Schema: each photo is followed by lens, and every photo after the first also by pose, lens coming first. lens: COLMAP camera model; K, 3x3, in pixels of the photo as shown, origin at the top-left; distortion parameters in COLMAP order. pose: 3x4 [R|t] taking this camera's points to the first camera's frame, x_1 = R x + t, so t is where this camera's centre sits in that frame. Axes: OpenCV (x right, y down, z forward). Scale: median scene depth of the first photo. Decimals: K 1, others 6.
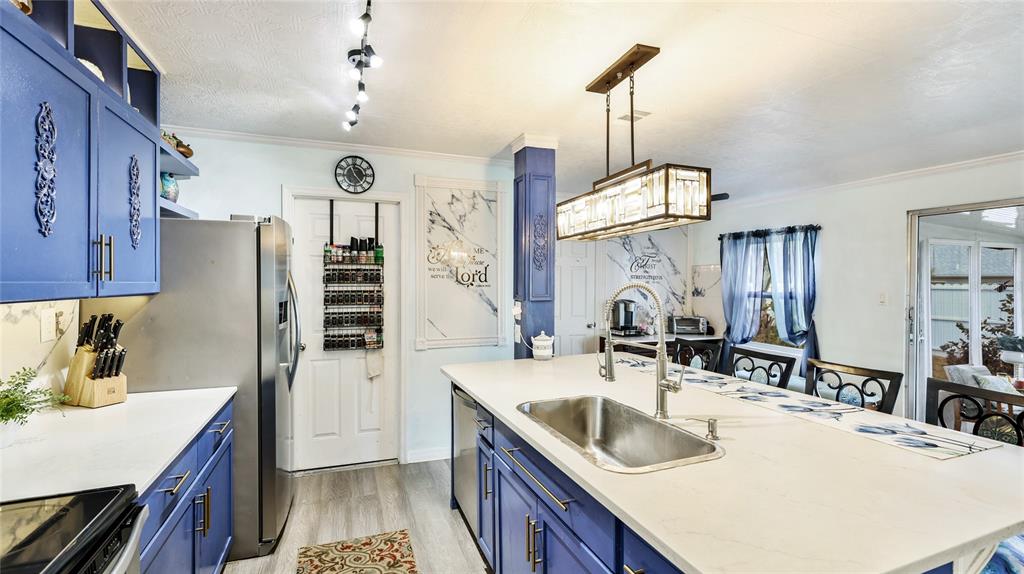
lens RADIAL K [[459.6, 0, 512.3], [0, 459.6, 285.3], [0, 0, 1]] dist [0.002167, 0.000131]
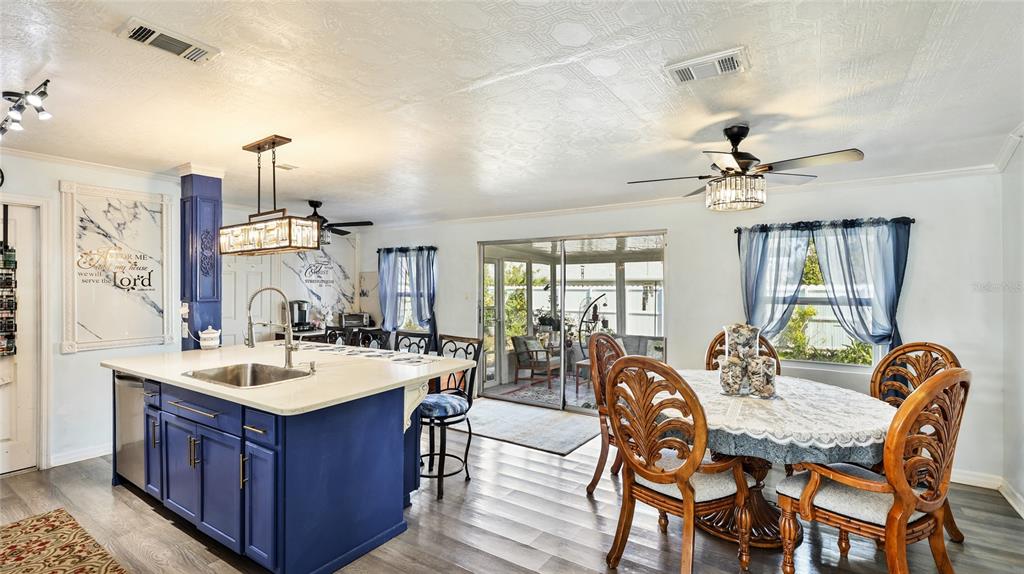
lens RADIAL K [[459.6, 0, 512.3], [0, 459.6, 285.3], [0, 0, 1]] dist [0.002167, 0.000131]
pose [[0.814467, -0.003815, 0.580197, 0.009999], [0.007174, 0.999968, -0.003495, 0.000802], [-0.580165, 0.007009, 0.814469, -0.408183]]
